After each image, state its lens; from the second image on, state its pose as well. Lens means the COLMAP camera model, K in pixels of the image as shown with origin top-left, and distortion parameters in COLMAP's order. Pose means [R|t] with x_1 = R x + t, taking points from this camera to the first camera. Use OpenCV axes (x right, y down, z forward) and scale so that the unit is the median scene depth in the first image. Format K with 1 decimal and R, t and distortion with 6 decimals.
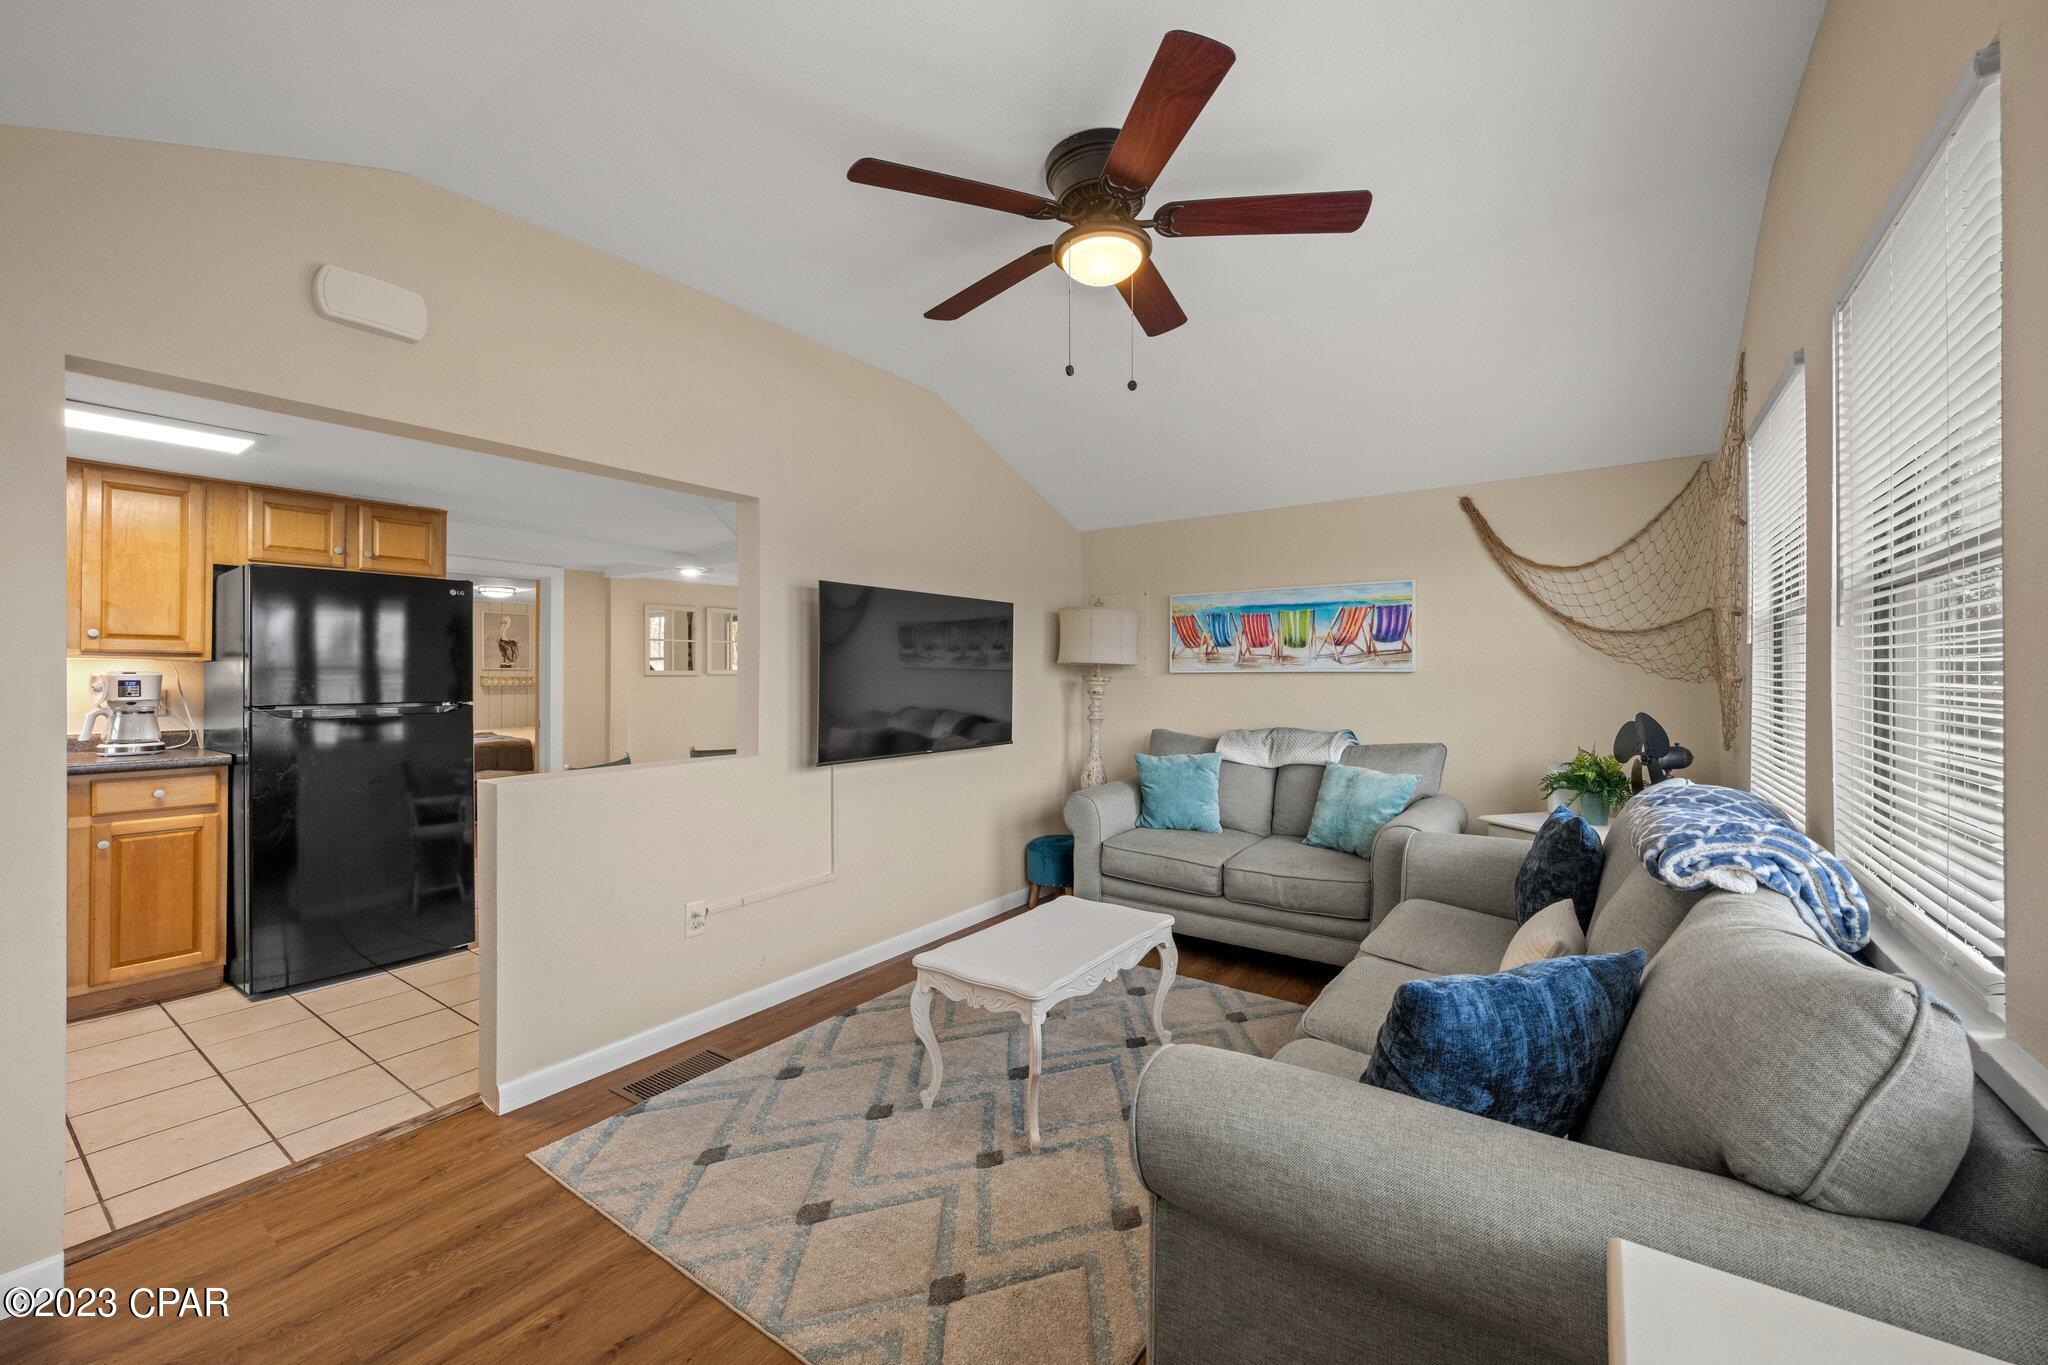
lens RADIAL K [[797.6, 0, 1029.8], [0, 797.6, 672.1], [0, 0, 1]] dist [-0.000718, -0.000220]
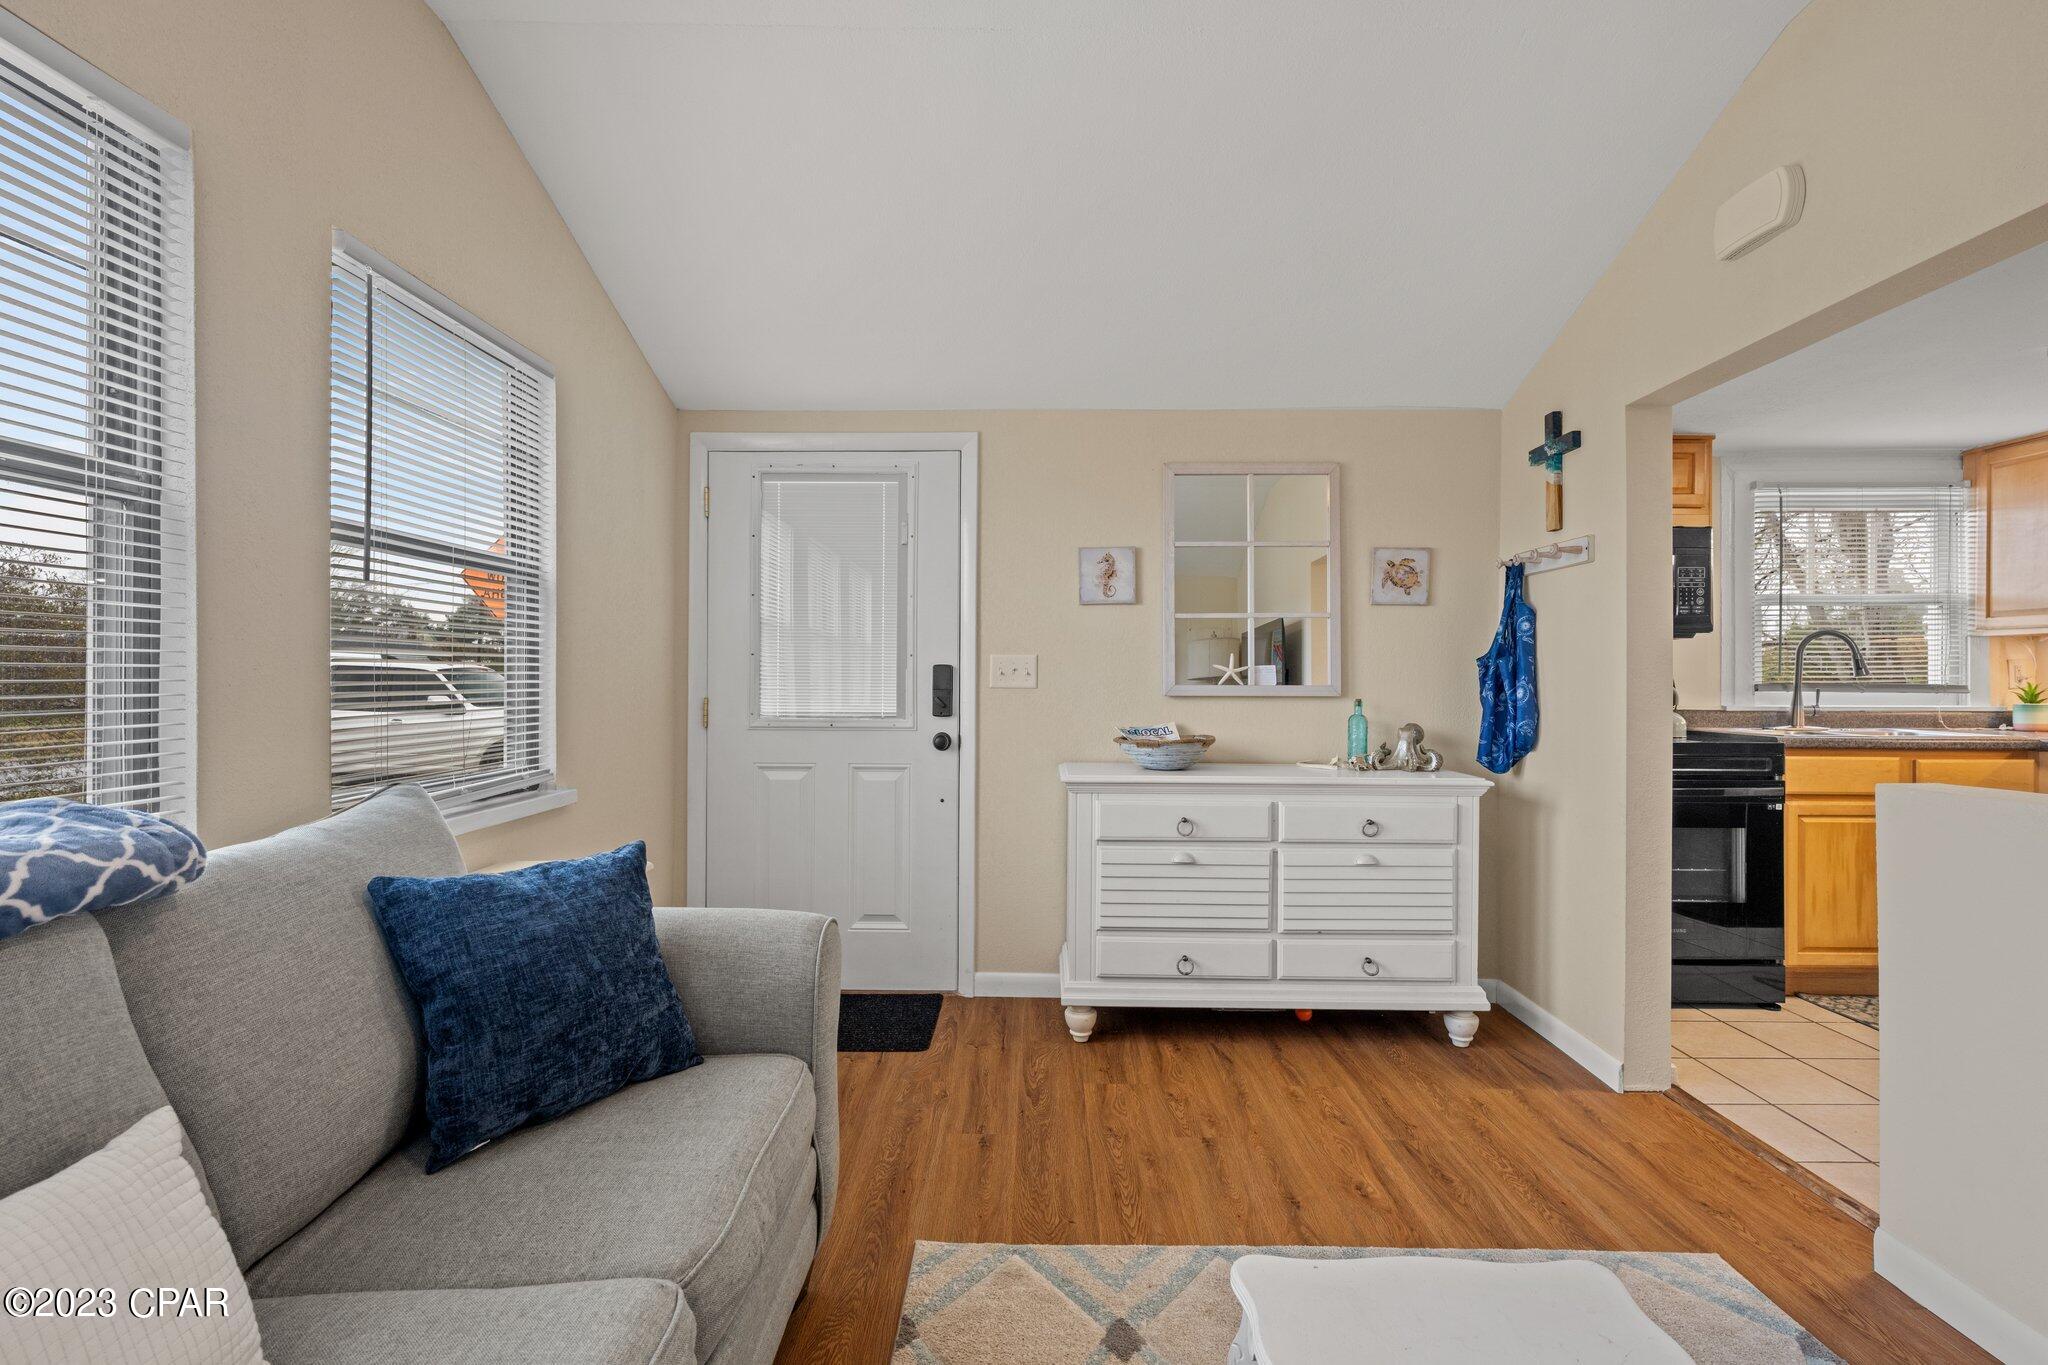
lens RADIAL K [[946.4, 0, 1031.6], [0, 946.4, 679.6], [0, 0, 1]] dist [0.006882, -0.002495]
pose [[-0.824665, 0.000884, -0.565621, 0.226073], [0.004090, 0.999982, -0.004400, 0.028401], [0.565607, -0.005942, -0.824654, 0.728603]]
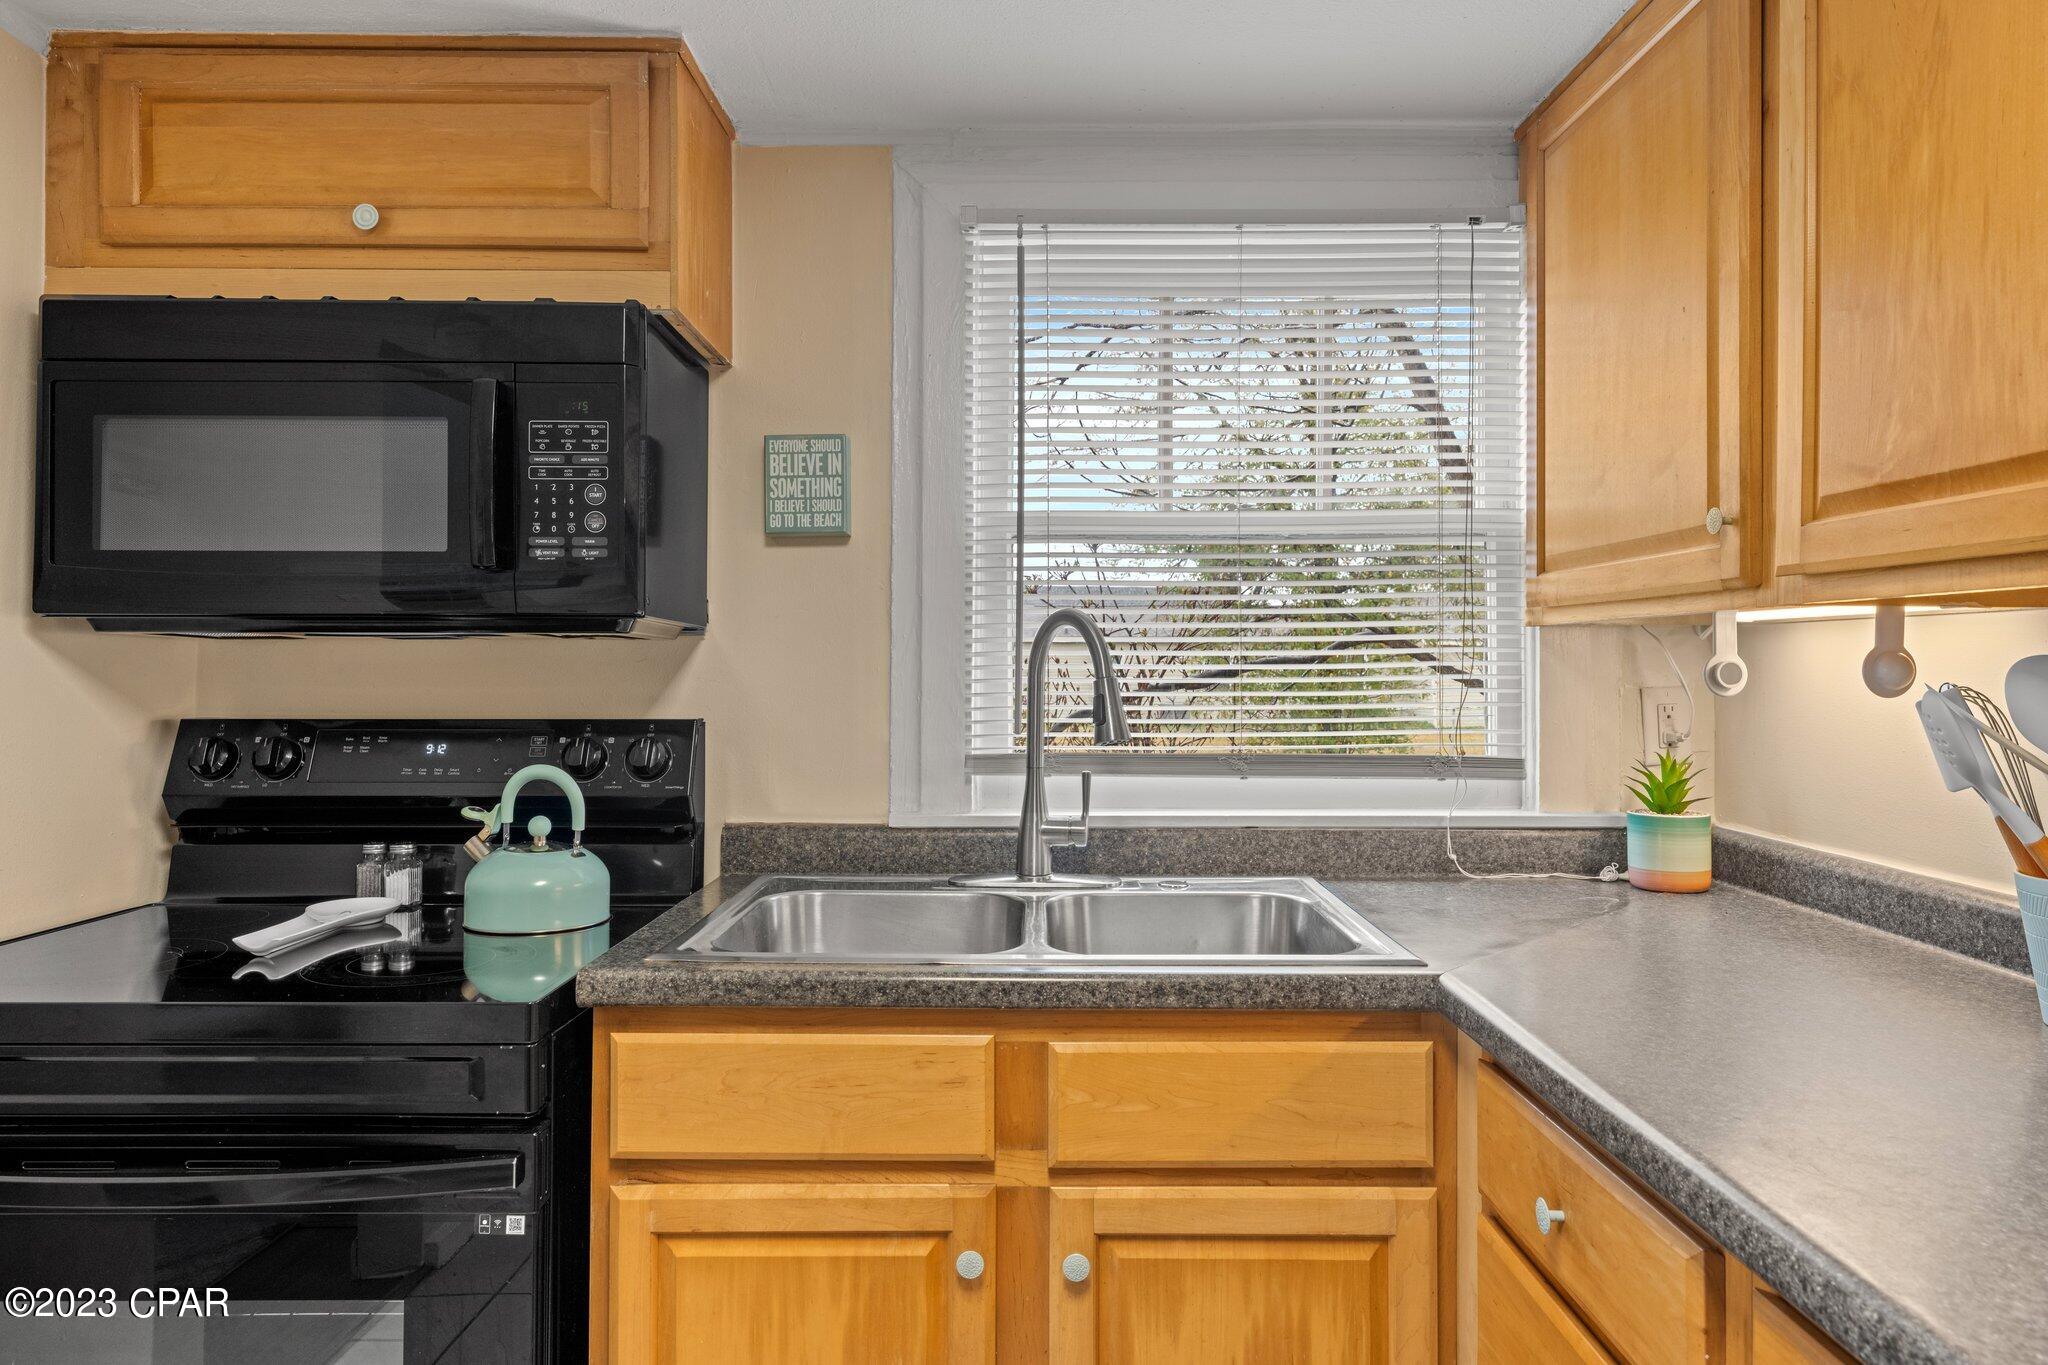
lens RADIAL K [[1244.6, 0, 1021.5], [0, 1244.6, 660.8], [0, 0, 1]] dist [0.009981, -0.004506]
pose [[-0.815132, -0.001911, -0.579272, -0.704554], [0.005715, 0.999919, -0.011340, 0.001083], [0.579247, -0.012554, -0.815056, 0.743815]]
